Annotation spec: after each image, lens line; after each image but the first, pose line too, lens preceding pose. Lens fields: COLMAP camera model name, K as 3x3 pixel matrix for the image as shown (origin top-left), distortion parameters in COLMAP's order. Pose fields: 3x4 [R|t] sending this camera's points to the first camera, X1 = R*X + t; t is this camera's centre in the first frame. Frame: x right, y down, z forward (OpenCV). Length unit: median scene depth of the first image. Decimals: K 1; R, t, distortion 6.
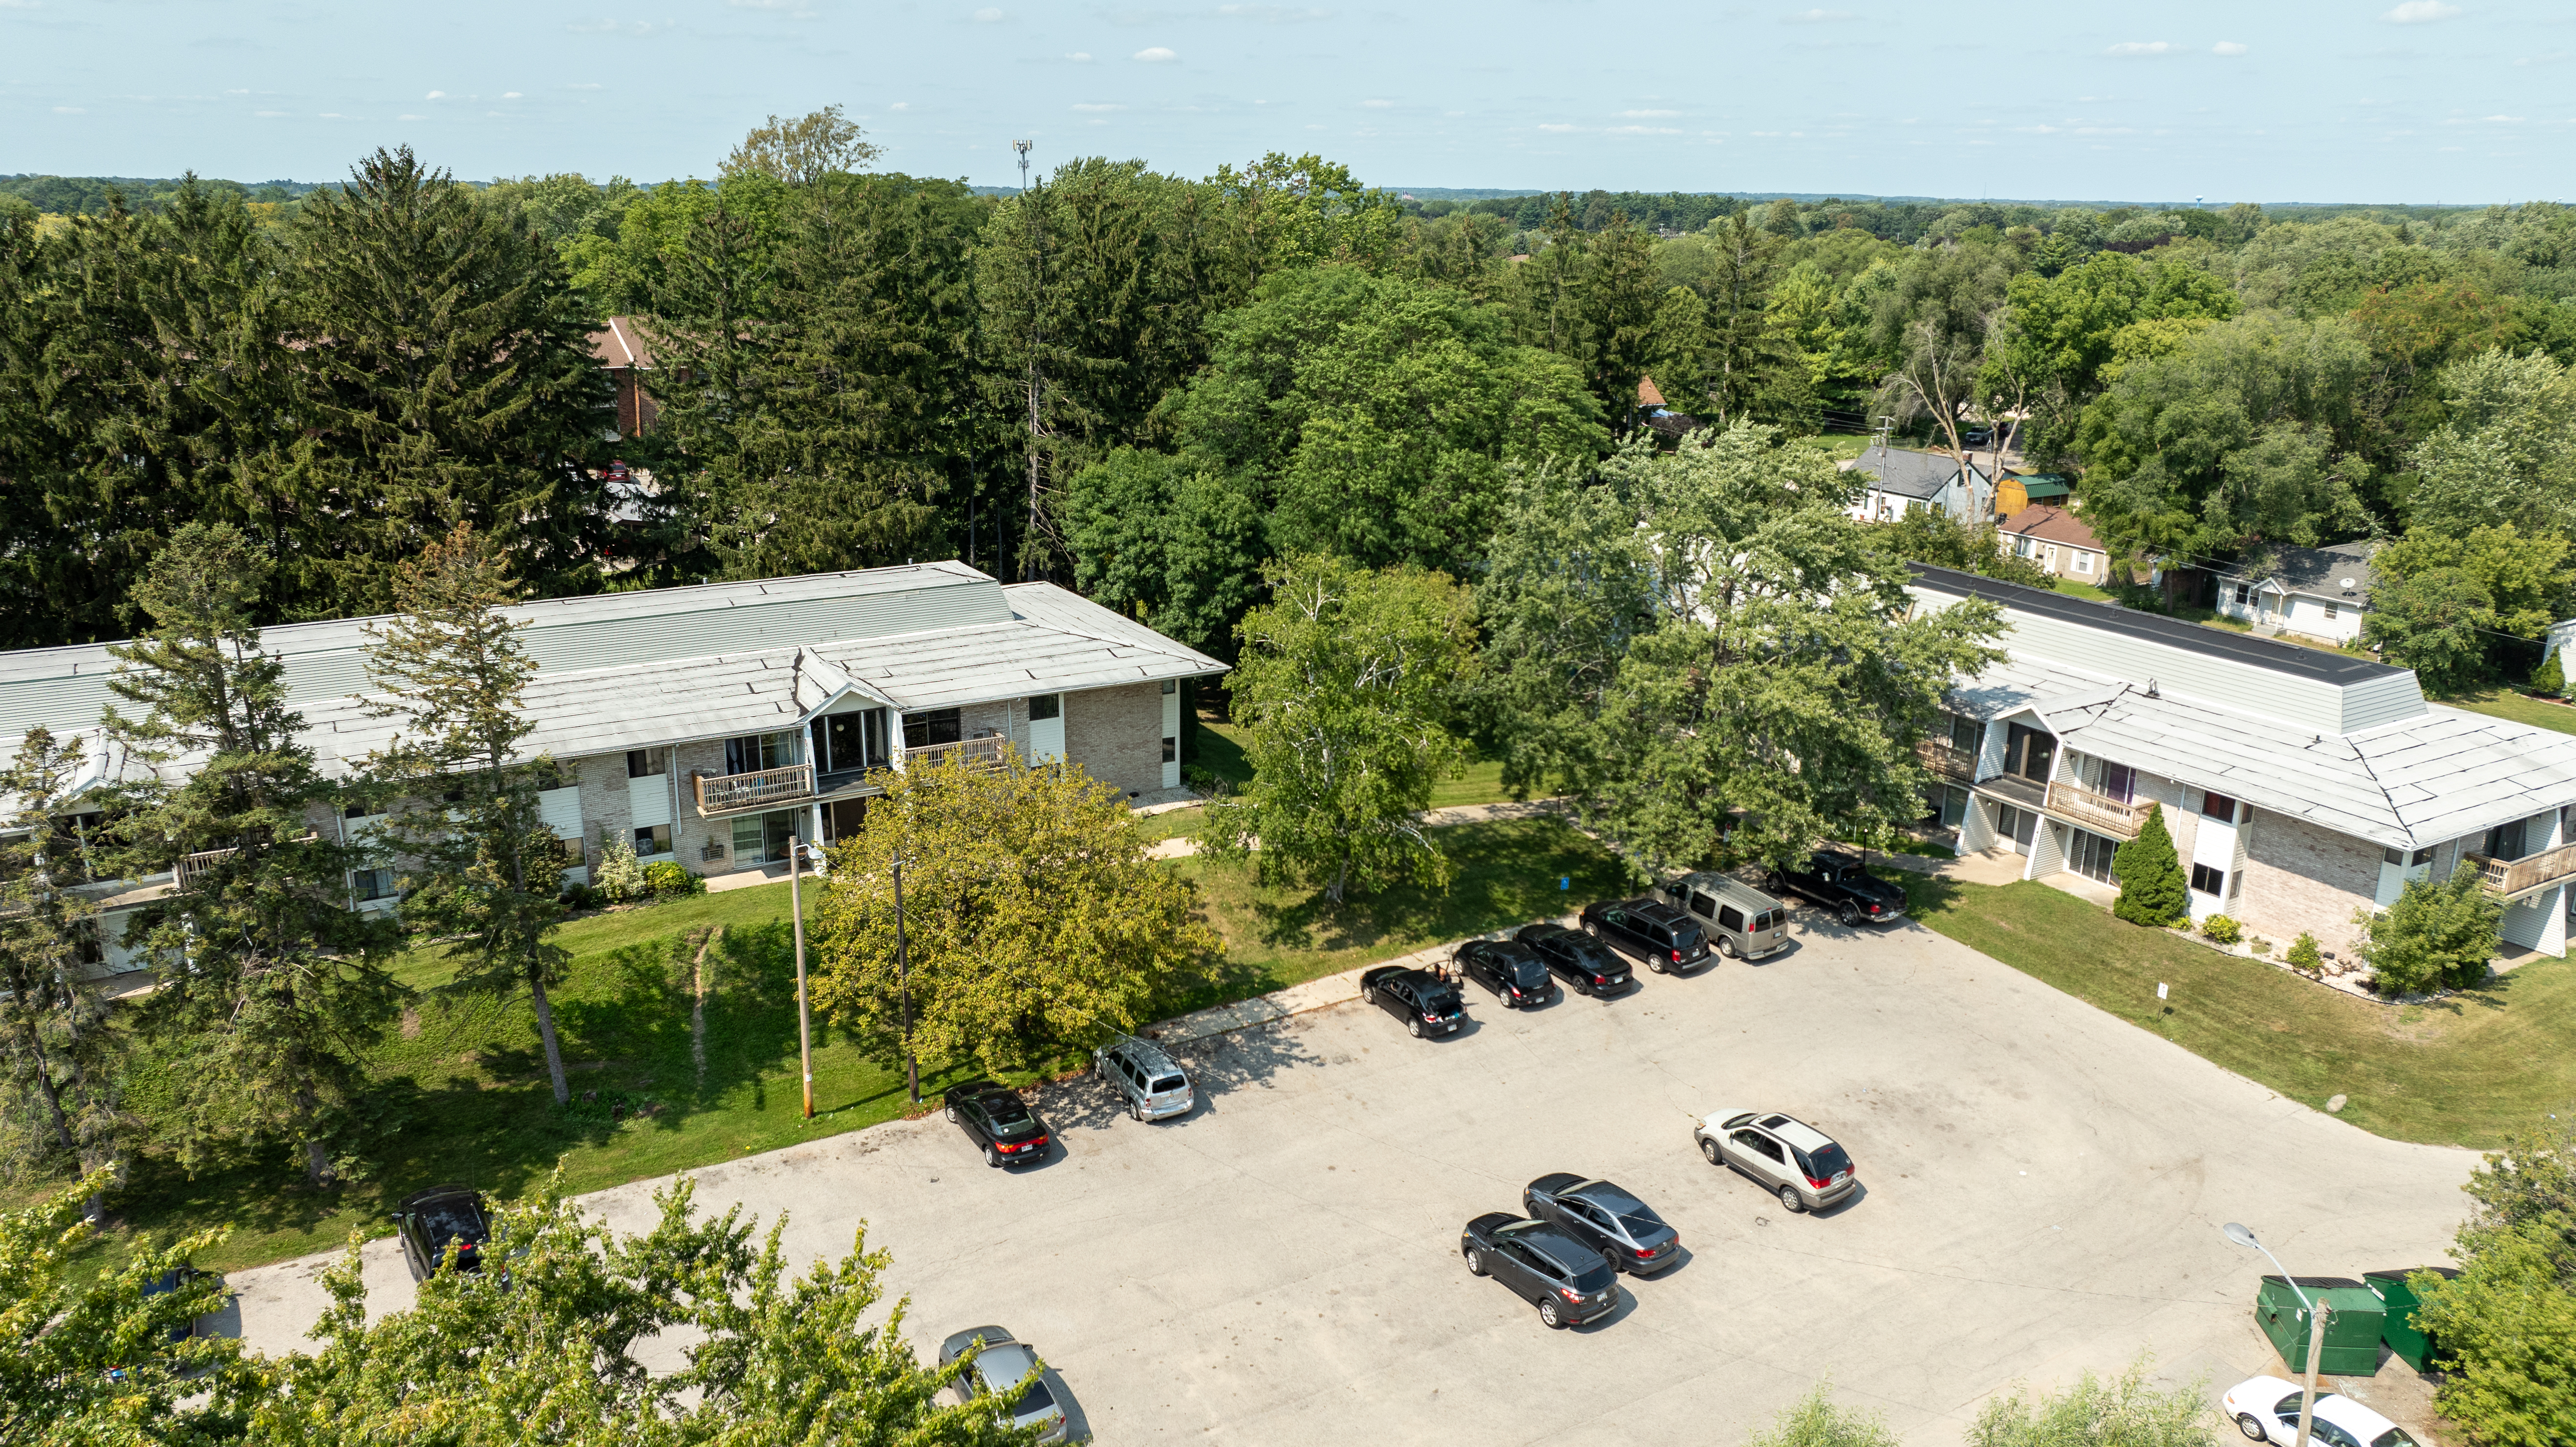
lens RADIAL K [[1883.5, 0, 1288.0], [0, 1883.5, 723.5], [0, 0, 1]] dist [-0.001477, -0.003806]
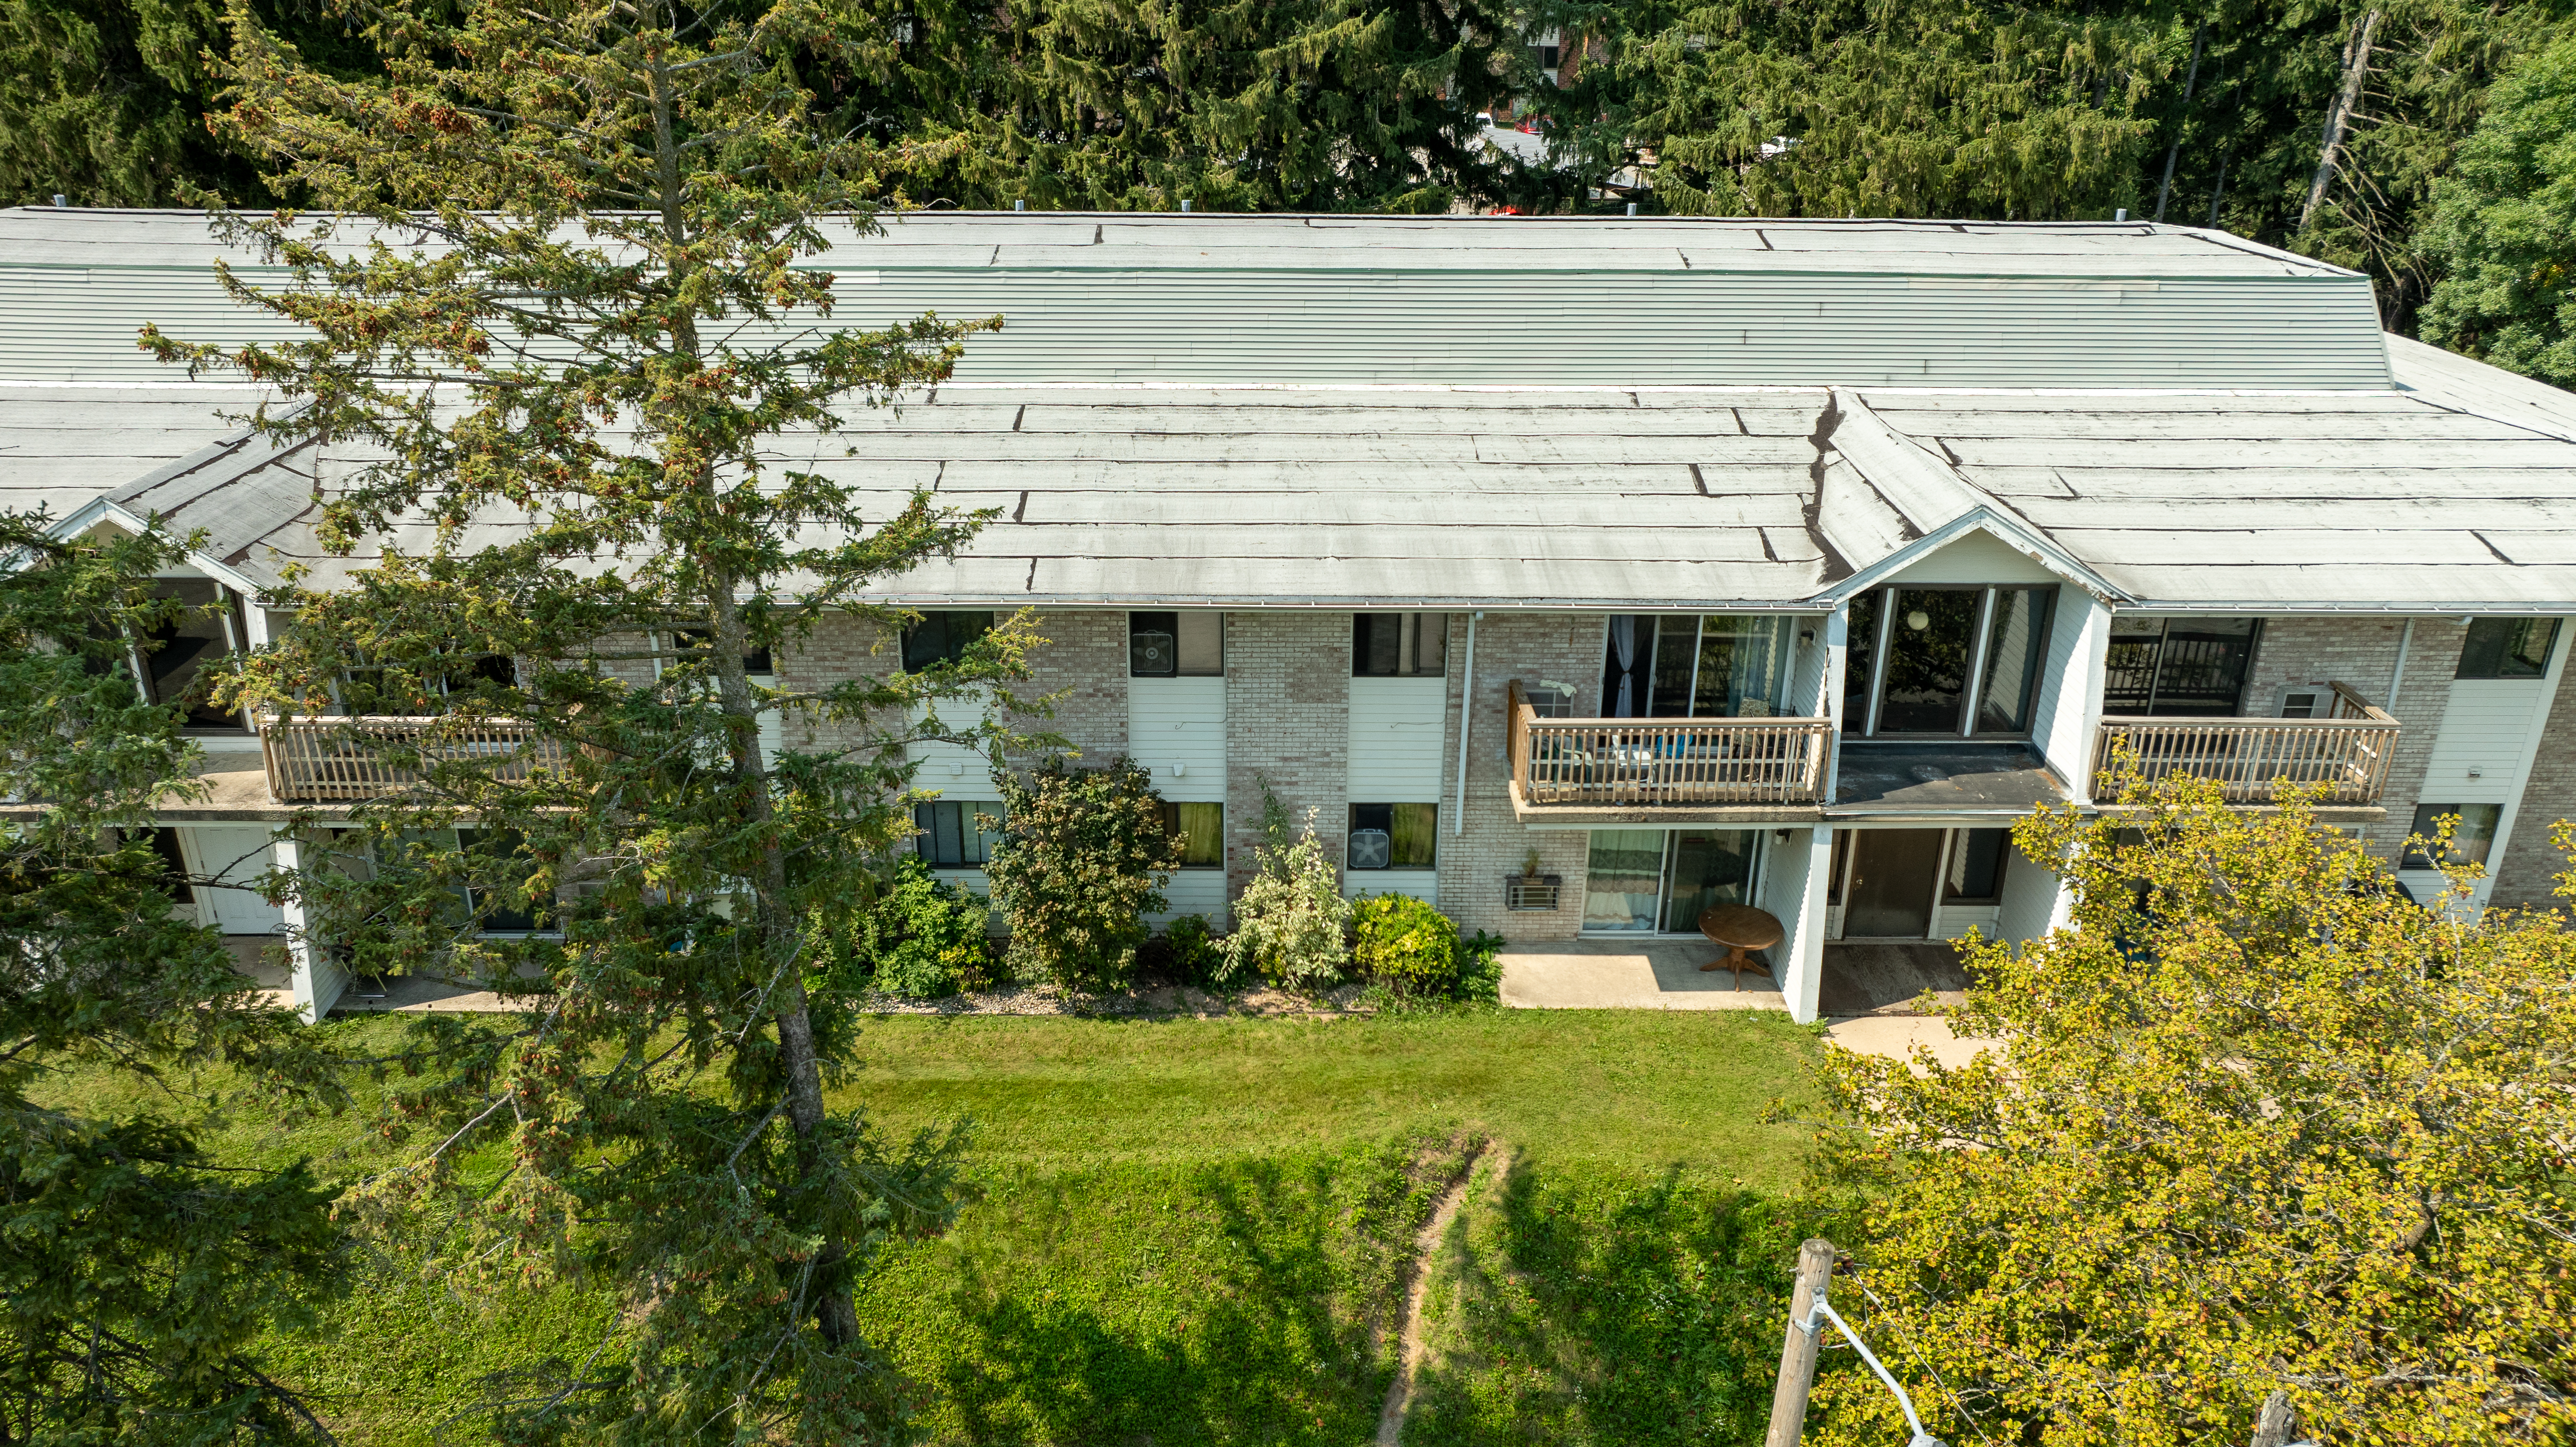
lens RADIAL K [[1883.5, 0, 1288.0], [0, 1883.5, 723.5], [0, 0, 1]] dist [-0.001477, -0.003806]
pose [[0.882620, 0.193249, -0.428528, -0.192530], [-0.140756, 0.978413, 0.151316, -0.017096], [0.448519, -0.073237, 0.890768, 0.641897]]
